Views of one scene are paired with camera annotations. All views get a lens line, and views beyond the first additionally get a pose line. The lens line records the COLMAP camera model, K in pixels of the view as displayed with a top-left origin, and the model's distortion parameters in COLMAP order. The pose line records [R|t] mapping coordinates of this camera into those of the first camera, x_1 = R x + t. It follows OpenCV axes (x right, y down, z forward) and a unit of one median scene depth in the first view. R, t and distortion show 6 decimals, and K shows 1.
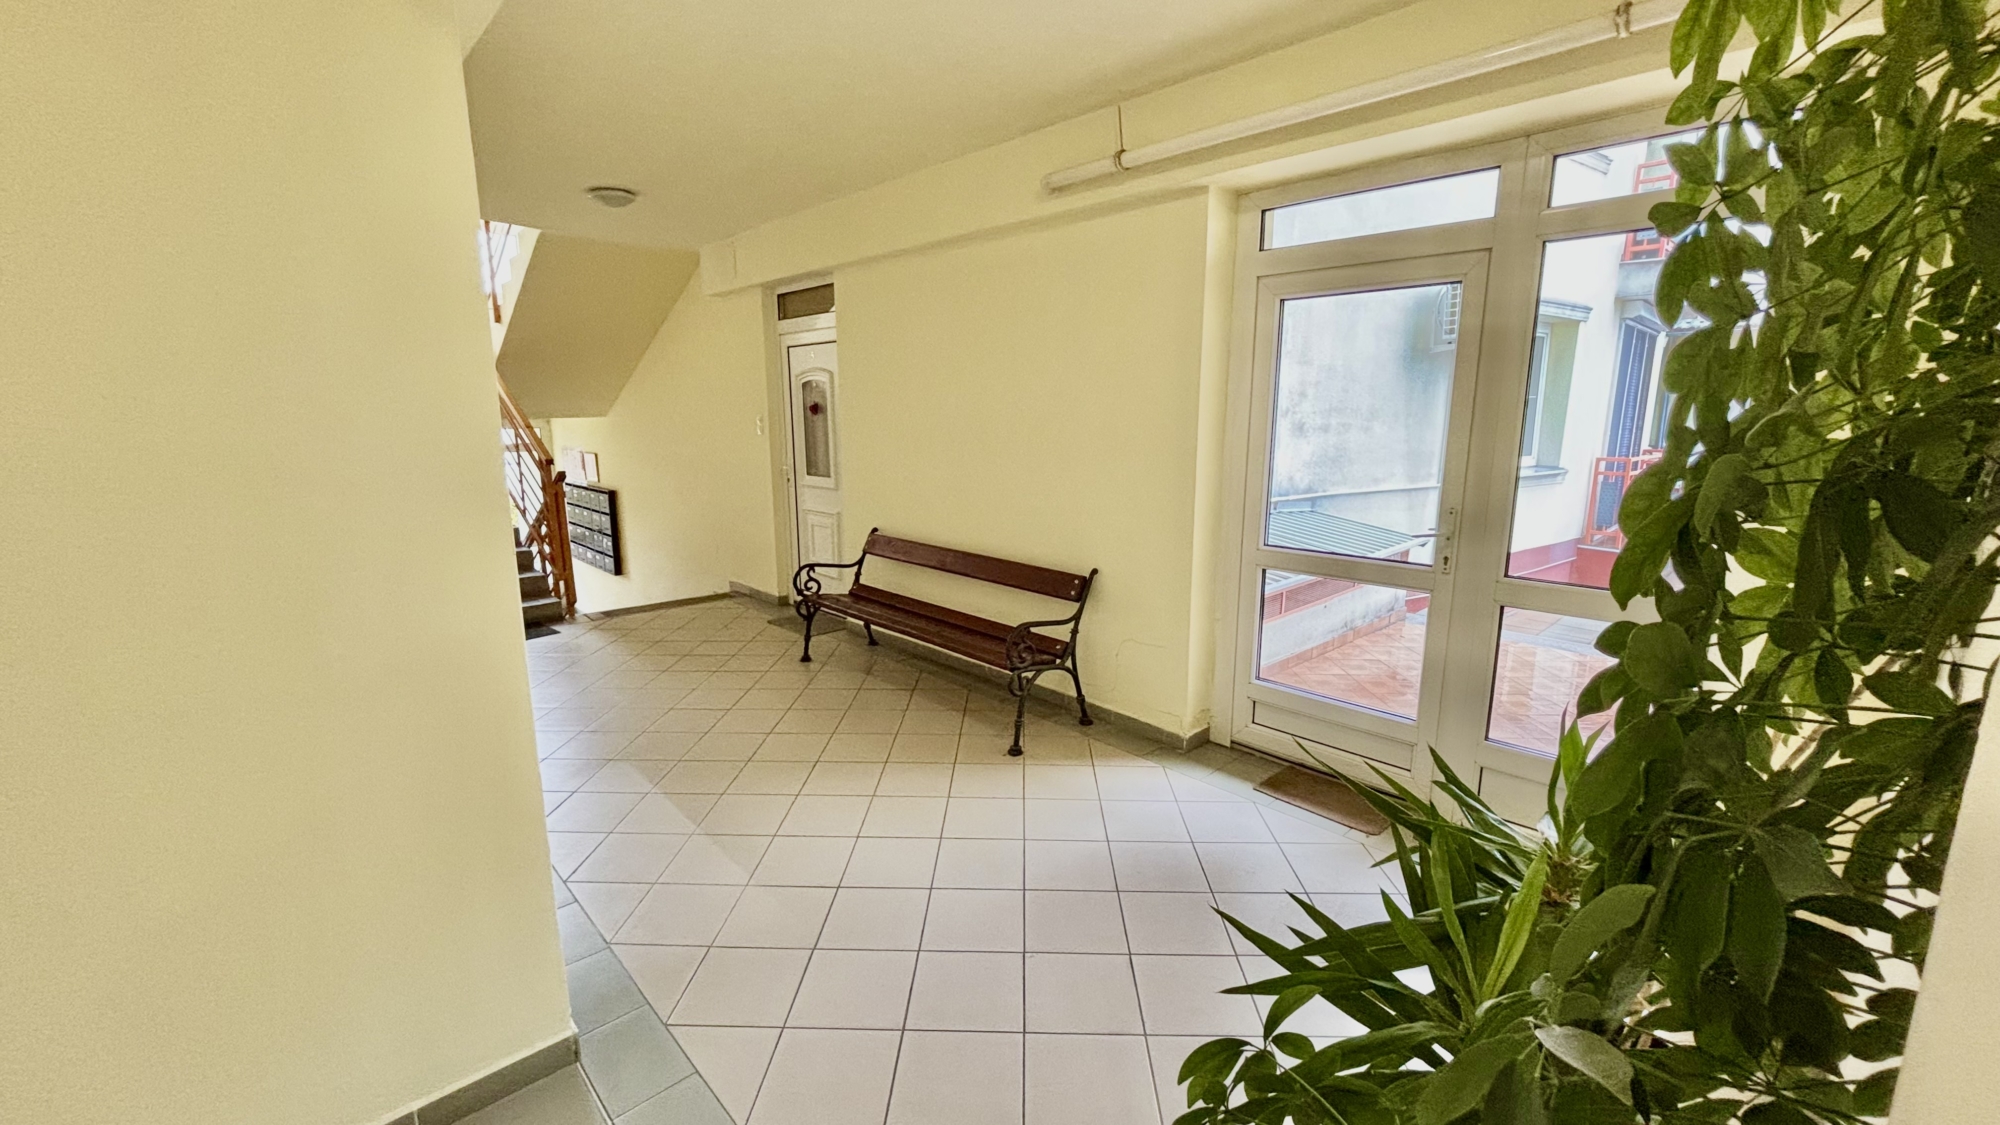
lens RADIAL K [[799.3, 0, 1000.4], [0, 799.3, 566.3], [0, 0, 1]] dist [-0.001844, -0.000010]
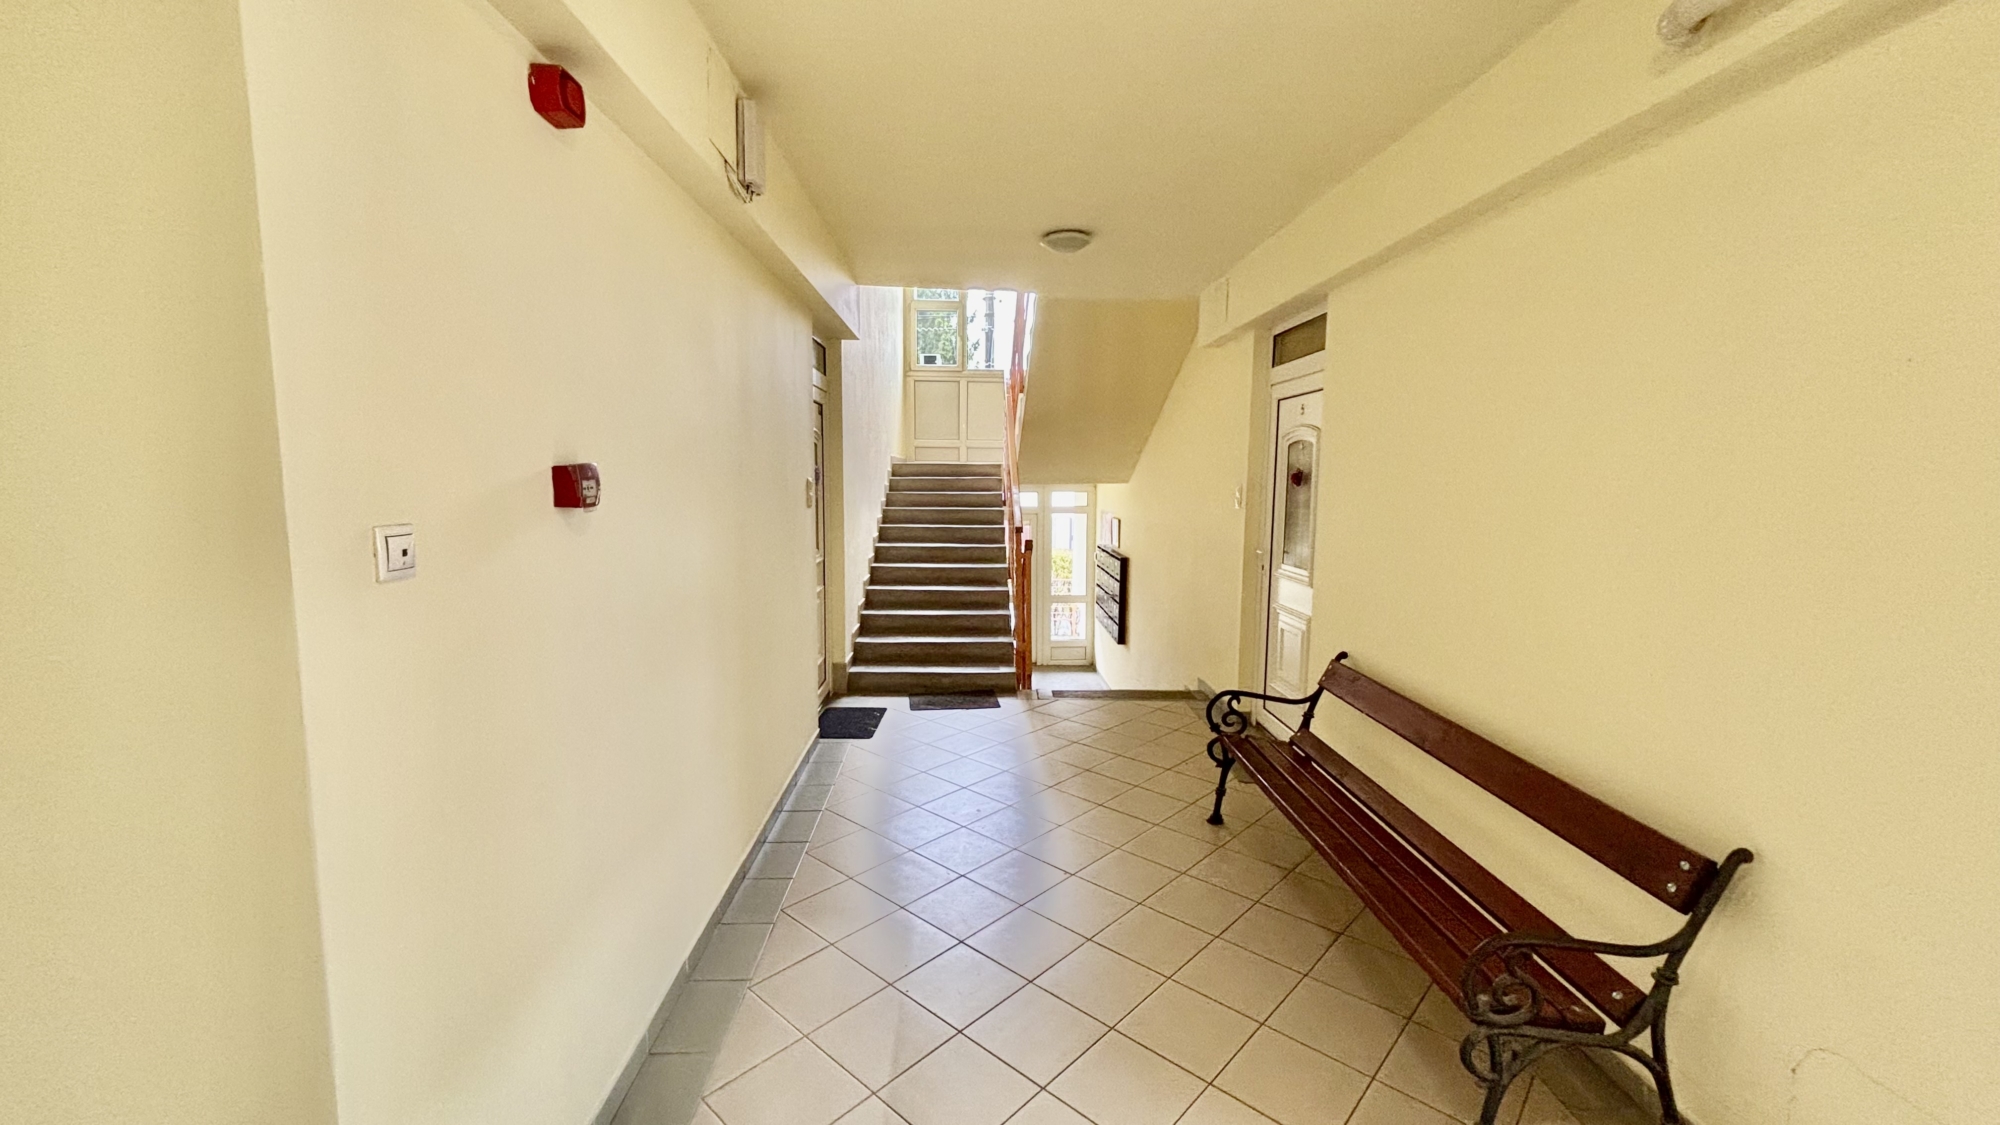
lens RADIAL K [[799.3, 0, 1003.5], [0, 799.3, 553.7], [0, 0, 1]] dist [-0.001844, -0.000010]
pose [[0.746384, 0.076513, -0.661103, 0.070365], [-0.138514, 0.989475, -0.041866, -0.063230], [0.650941, 0.122820, 0.749127, 0.295947]]
